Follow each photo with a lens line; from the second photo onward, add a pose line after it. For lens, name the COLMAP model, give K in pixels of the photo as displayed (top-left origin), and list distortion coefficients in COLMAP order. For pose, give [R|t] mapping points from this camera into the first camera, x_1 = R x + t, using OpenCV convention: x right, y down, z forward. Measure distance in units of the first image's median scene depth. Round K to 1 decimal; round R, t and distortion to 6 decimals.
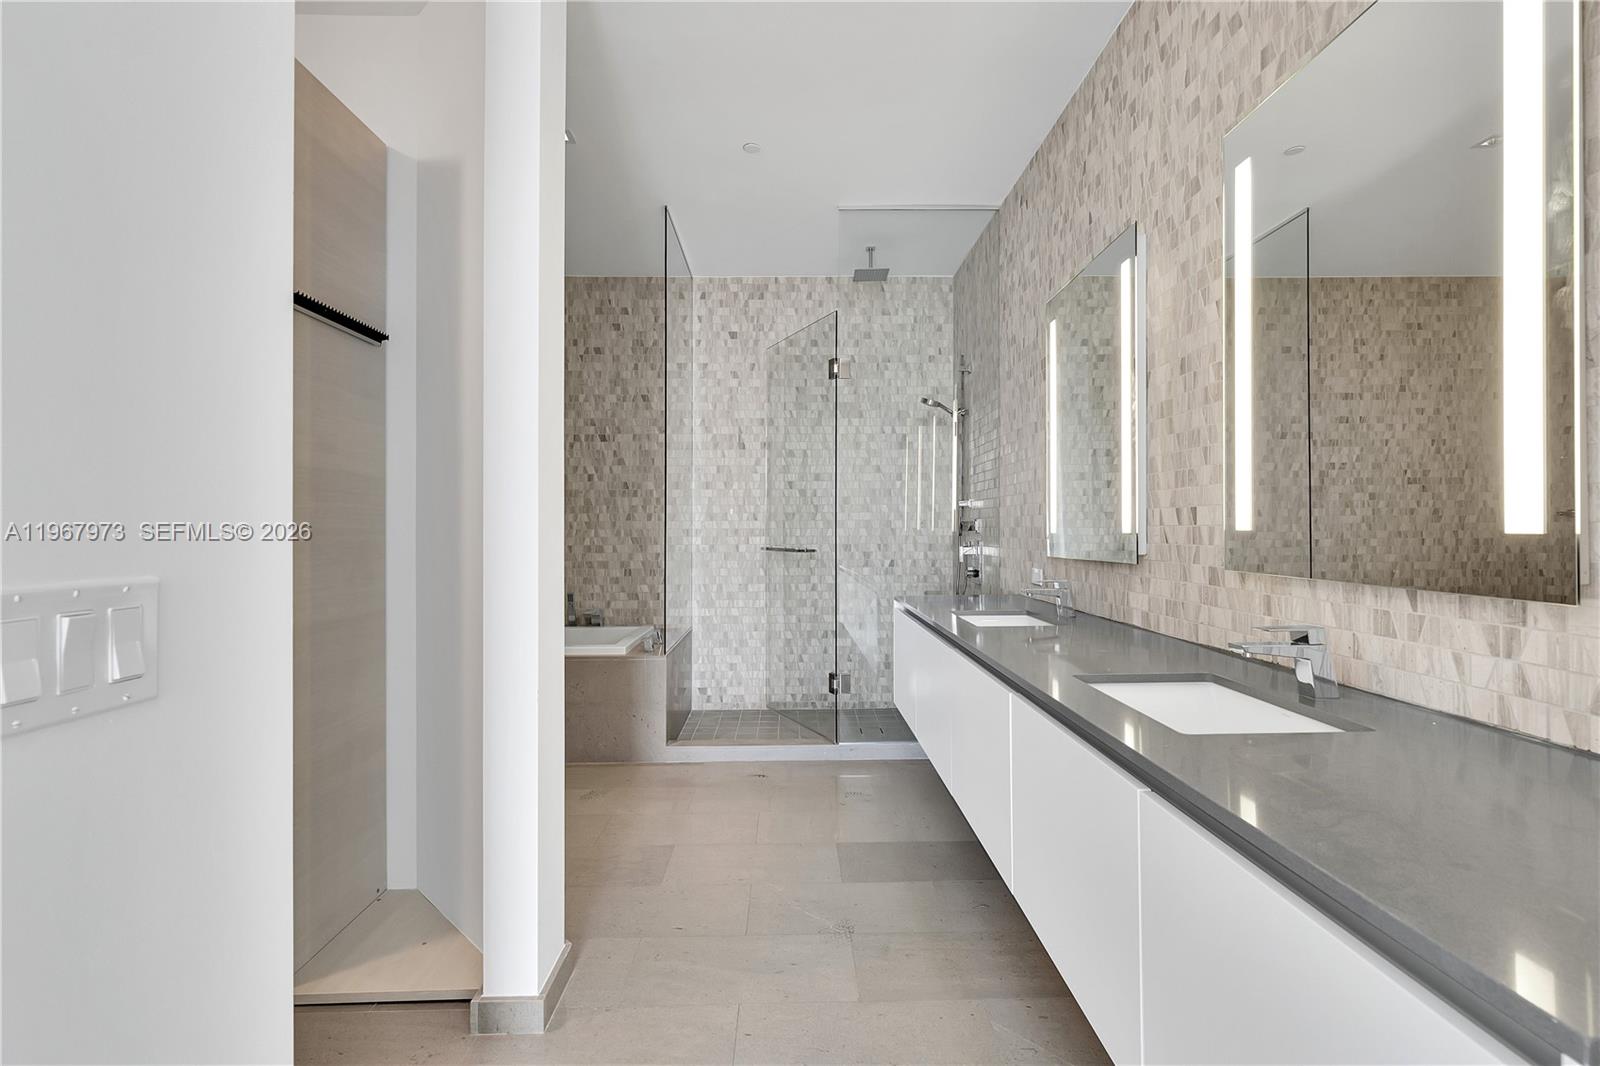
lens RADIAL K [[759.7, 0, 800.0], [0, 759.7, 533.0], [0, 0, 1]] dist [0.000777, 0.000378]
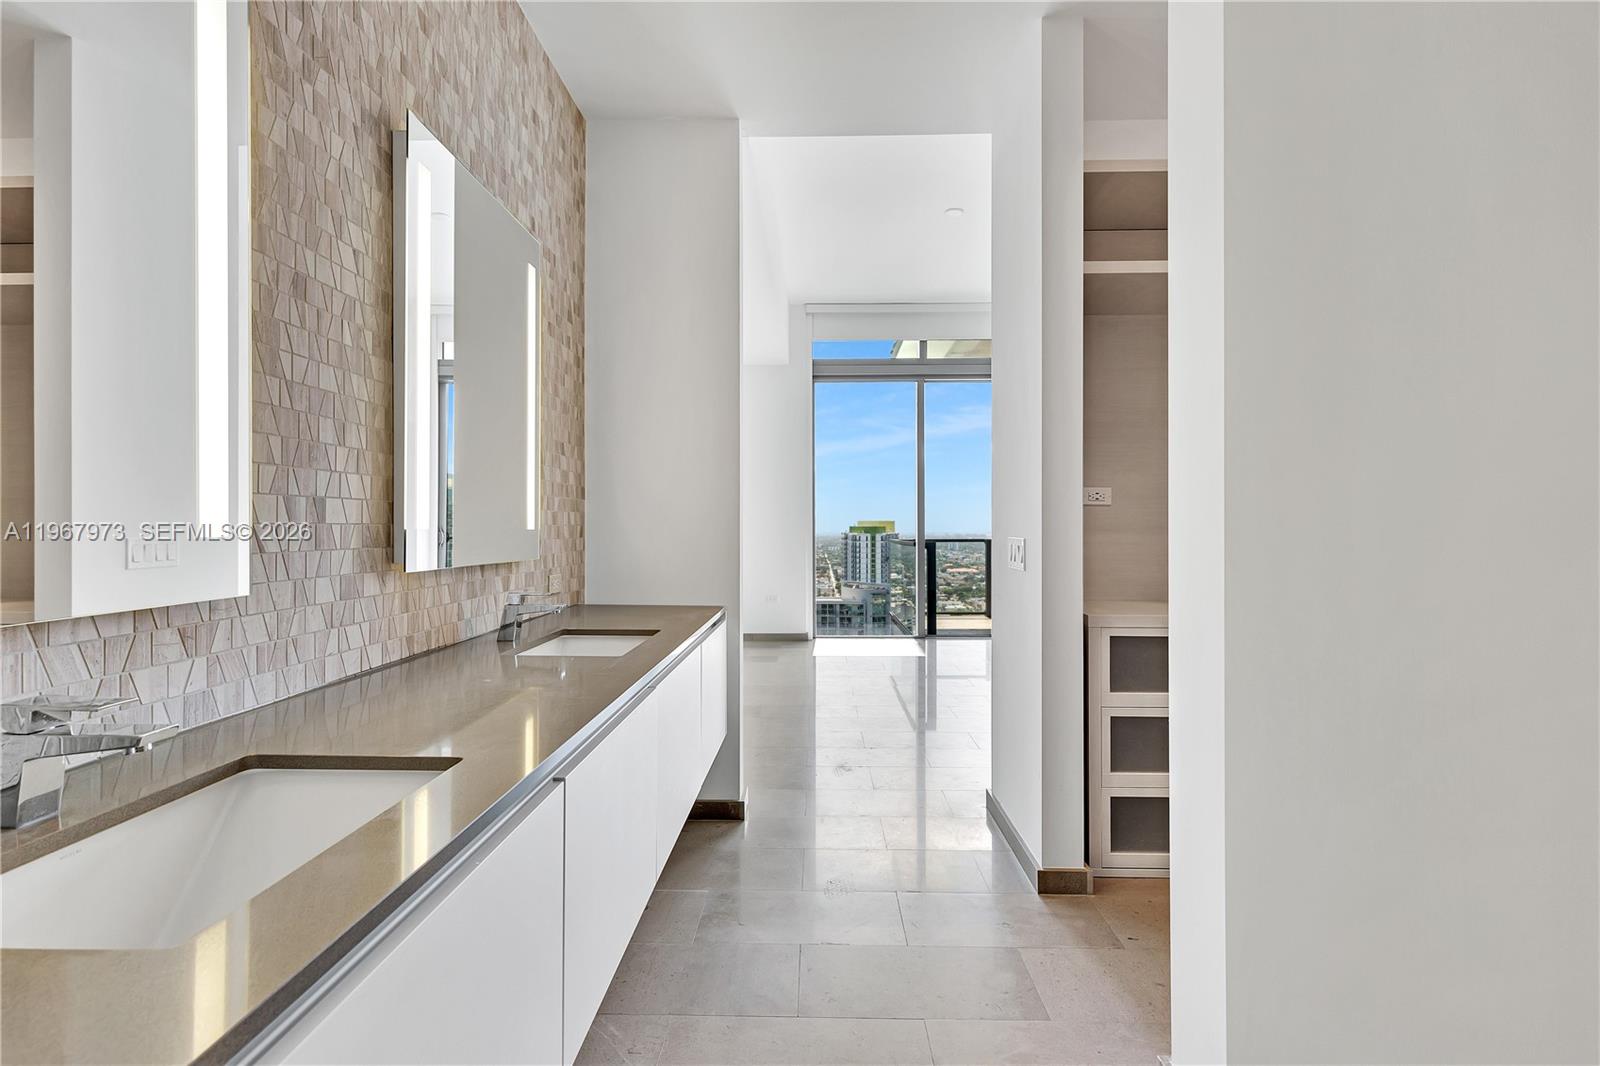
lens RADIAL K [[759.7, 0, 800.0], [0, 759.7, 533.0], [0, 0, 1]] dist [0.000777, 0.000378]
pose [[-0.999298, -0.002800, 0.037370, 0.042220], [-0.002314, 0.999912, 0.013043, -0.014656], [-0.037404, 0.012947, -0.999216, 2.017889]]
